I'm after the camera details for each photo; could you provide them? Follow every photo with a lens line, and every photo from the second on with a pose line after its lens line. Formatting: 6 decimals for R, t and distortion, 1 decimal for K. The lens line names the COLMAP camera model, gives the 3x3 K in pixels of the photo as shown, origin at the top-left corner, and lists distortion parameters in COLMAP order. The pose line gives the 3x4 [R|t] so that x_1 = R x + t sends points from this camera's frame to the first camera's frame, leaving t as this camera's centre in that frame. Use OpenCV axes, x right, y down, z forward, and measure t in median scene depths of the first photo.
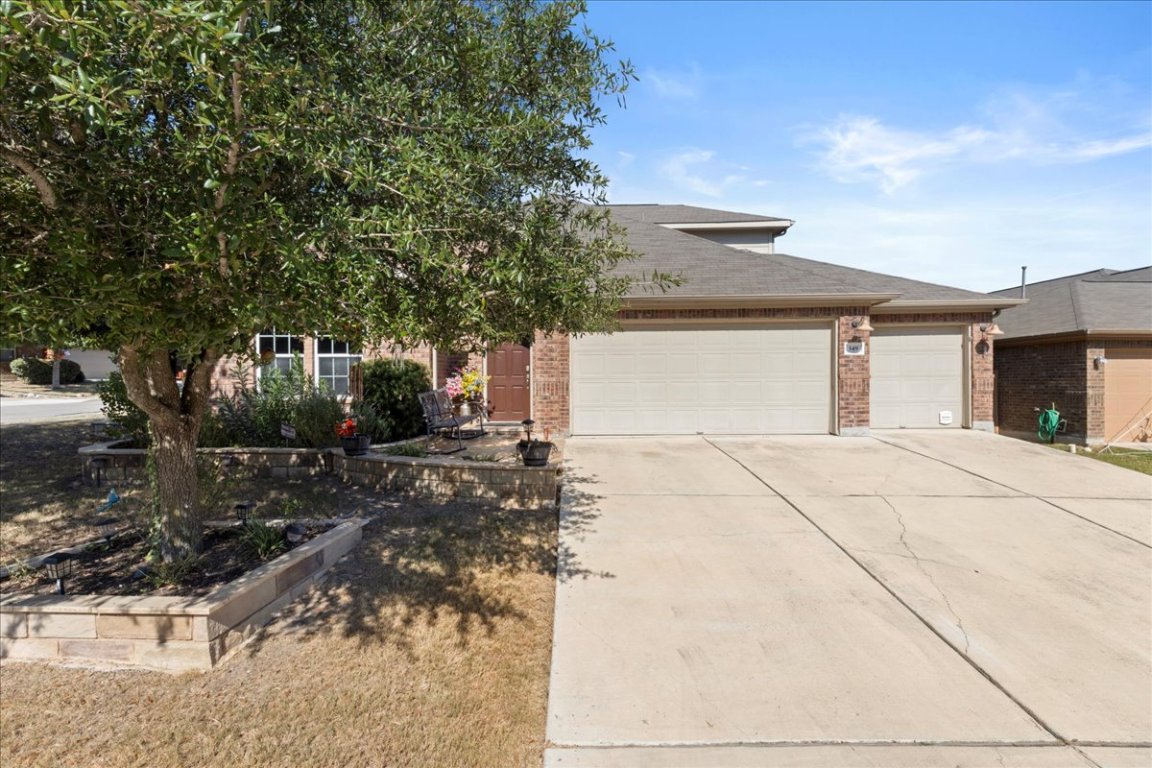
lens RADIAL K [[502.5, 0, 576.0], [0, 502.5, 384.0], [0, 0, 1]] dist [0.001284, 0.000091]
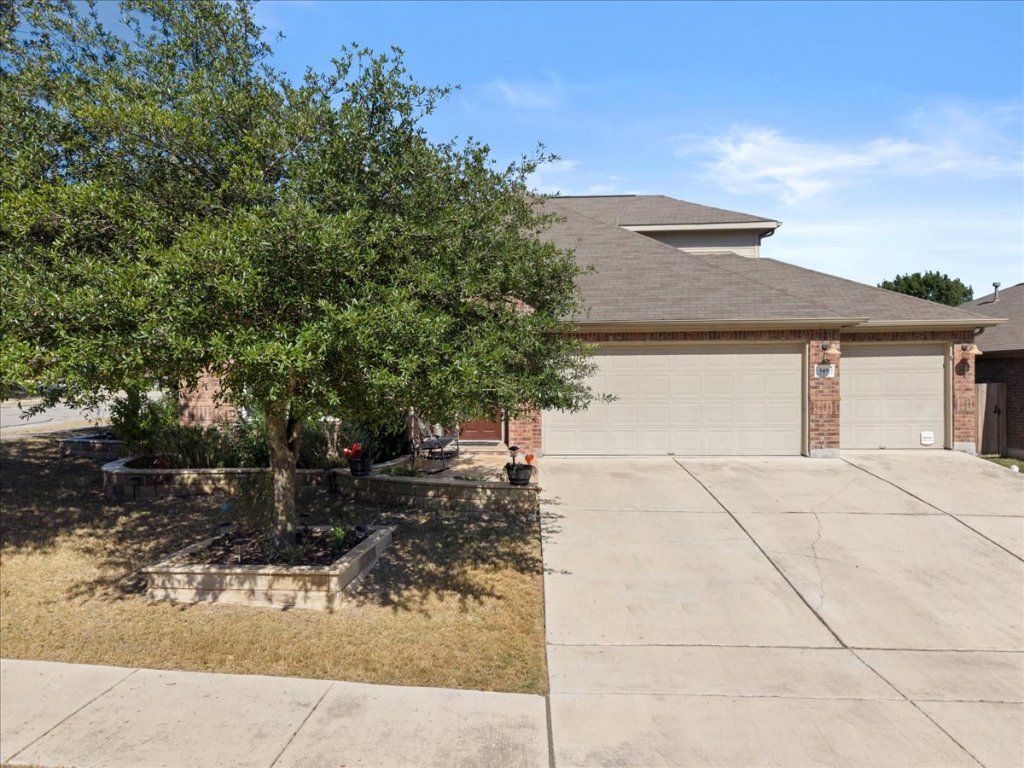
lens RADIAL K [[645.5, 0, 512.0], [0, 645.5, 384.0], [0, 0, 1]] dist [-0.003032, -0.000388]
pose [[0.999254, 0.000657, -0.038615, -0.023175], [-0.000396, 0.999977, 0.006767, -0.052716], [0.038618, -0.006747, 0.999231, -0.317894]]
